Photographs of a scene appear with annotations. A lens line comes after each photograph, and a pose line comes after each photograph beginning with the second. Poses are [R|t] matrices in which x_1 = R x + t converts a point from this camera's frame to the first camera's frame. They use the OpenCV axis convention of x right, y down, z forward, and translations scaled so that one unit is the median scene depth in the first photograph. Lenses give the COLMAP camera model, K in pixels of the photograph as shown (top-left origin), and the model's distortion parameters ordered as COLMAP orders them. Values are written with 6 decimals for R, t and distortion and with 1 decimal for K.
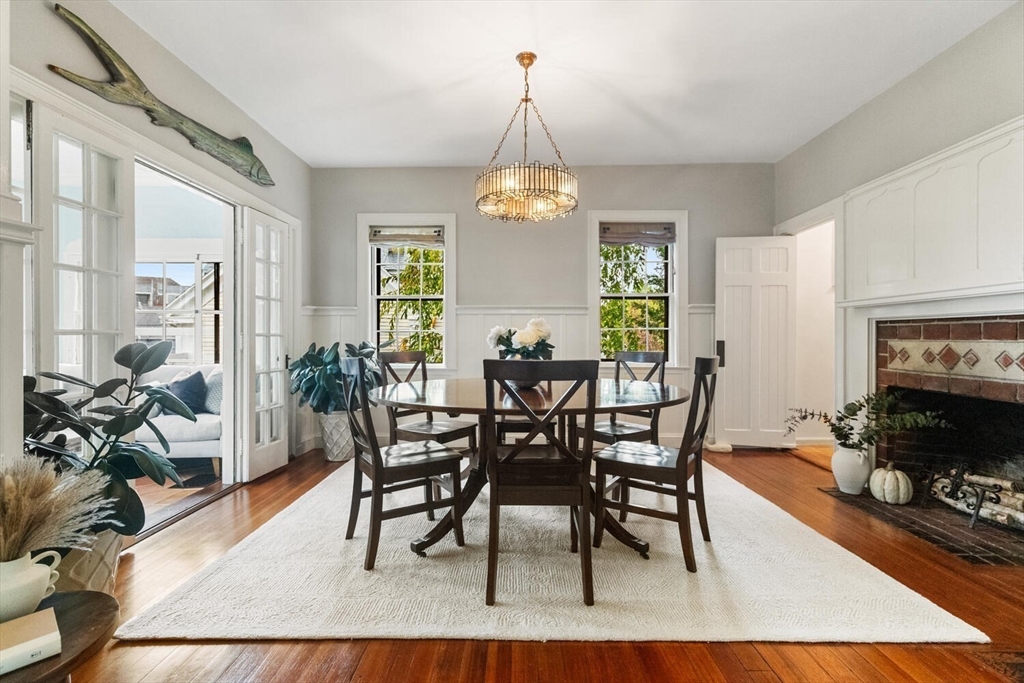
lens RADIAL K [[463.0, 0, 511.0], [0, 463.0, 337.4], [0, 0, 1]] dist [0.000692, -0.000129]
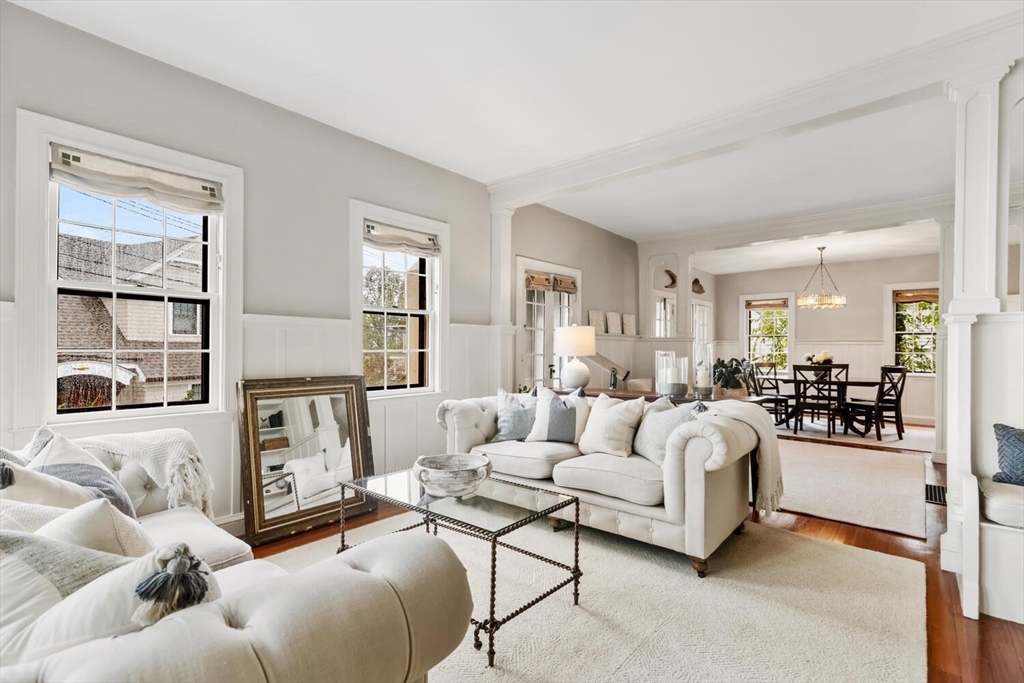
lens RADIAL K [[464.6, 0, 507.2], [0, 464.6, 351.3], [0, 0, 1]] dist [0.001821, 0.000057]
pose [[0.754938, 0.009444, -0.655729, 0.341474], [-0.006463, 0.999955, 0.006961, -0.037152], [0.655765, -0.001018, 0.754965, -1.715704]]
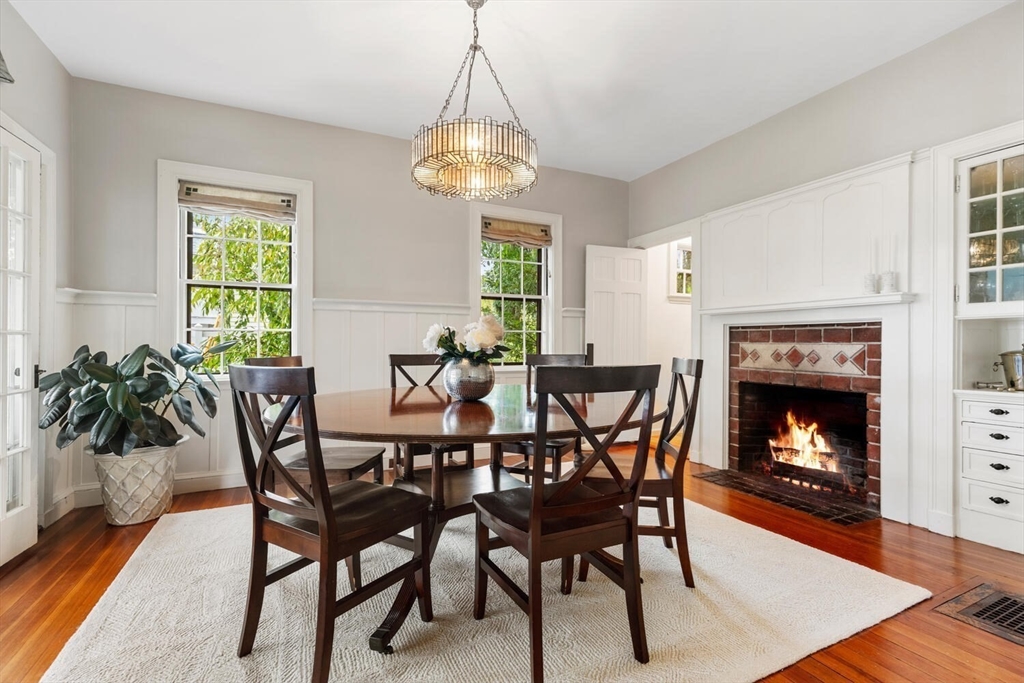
lens RADIAL K [[459.2, 0, 512.0], [0, 459.2, 341.5], [0, 0, 1]] dist [0.001790, -0.000154]
pose [[0.895377, 0.003945, 0.445291, -0.226189], [-0.004081, 0.999991, -0.000654, 0.005184], [-0.445289, -0.001232, 0.895386, 0.206618]]
